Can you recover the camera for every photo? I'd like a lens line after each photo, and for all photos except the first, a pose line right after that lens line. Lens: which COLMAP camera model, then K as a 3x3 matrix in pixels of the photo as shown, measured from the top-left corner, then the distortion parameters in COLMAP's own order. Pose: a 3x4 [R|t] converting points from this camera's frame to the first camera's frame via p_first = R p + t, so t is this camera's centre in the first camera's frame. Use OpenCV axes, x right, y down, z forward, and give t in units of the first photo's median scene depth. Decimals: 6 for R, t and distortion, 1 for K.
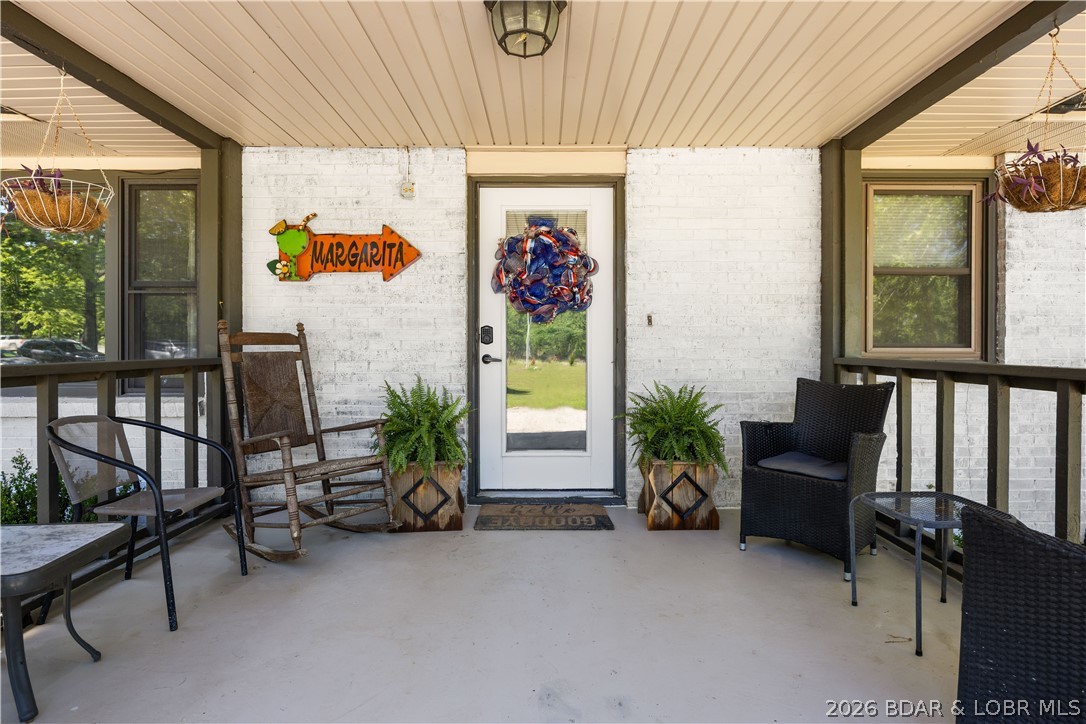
lens RADIAL K [[570.8, 0, 542.2], [0, 570.8, 357.4], [0, 0, 1]] dist [0.000481, 0.000060]
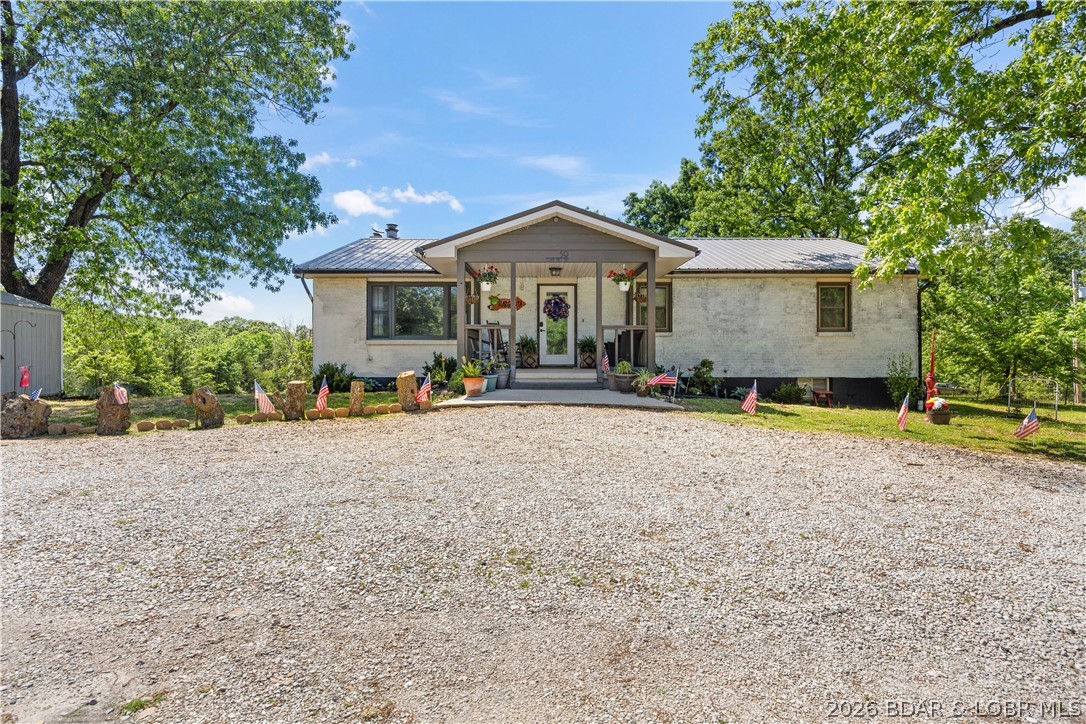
lens RADIAL K [[570.8, 0, 544.4], [0, 570.8, 360.1], [0, 0, 1]] dist [0.000481, 0.000060]
pose [[0.999988, 0.000555, -0.004911, -0.059383], [-0.000576, 0.999991, -0.004315, 0.222454], [0.004908, 0.004317, 0.999979, -2.897757]]
